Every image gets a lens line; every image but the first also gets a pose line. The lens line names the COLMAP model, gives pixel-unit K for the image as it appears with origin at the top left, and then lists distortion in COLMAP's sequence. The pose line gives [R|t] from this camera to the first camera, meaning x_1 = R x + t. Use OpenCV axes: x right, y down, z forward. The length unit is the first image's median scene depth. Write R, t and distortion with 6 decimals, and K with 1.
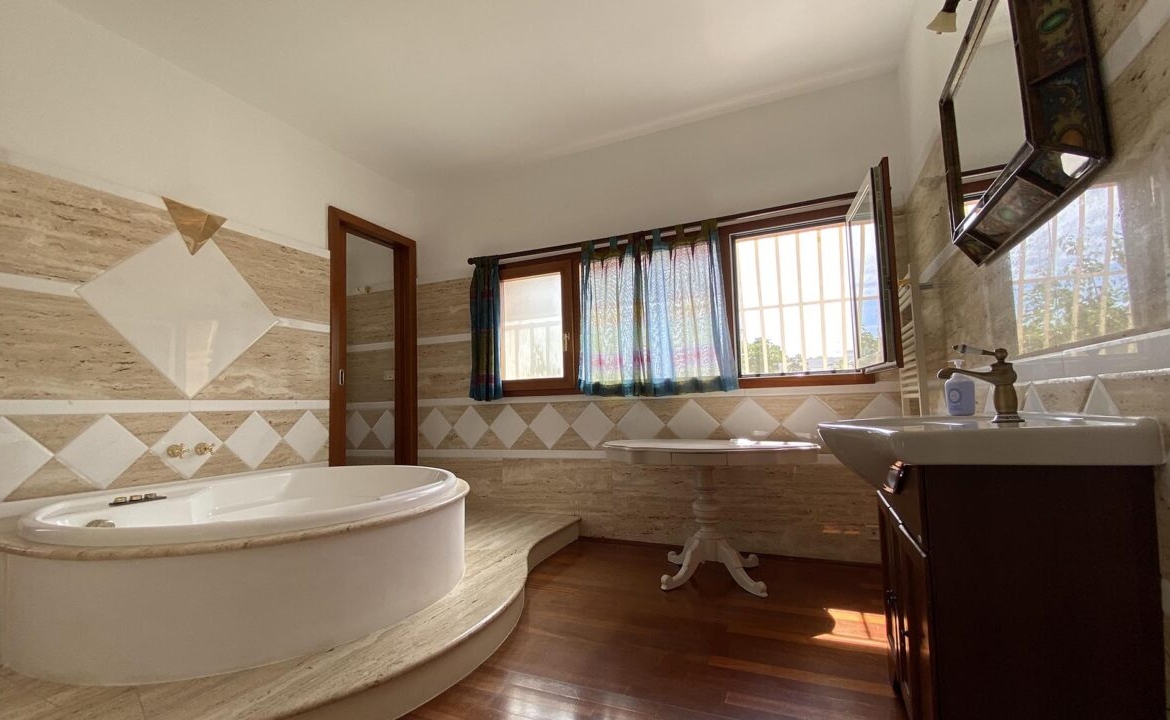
lens RADIAL K [[511.0, 0, 583.4], [0, 511.0, 359.2], [0, 0, 1]] dist [0.000926, 0.000764]
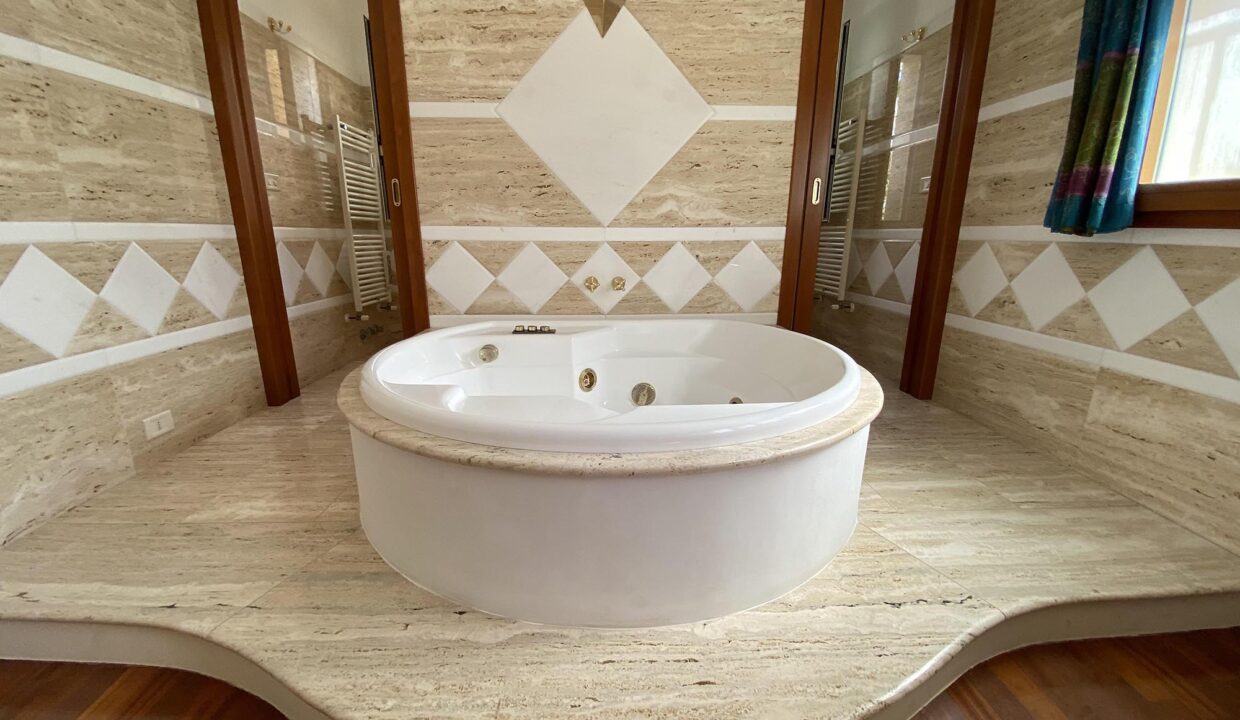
lens RADIAL K [[506.3, 0, 617.6], [0, 506.3, 372.7], [0, 0, 1]] dist [-0.000947, -0.002994]
pose [[0.428172, 0.265456, -0.863830, 0.059492], [0.069579, 0.943363, 0.324384, 0.032428], [0.901015, -0.198997, 0.385452, 0.582319]]
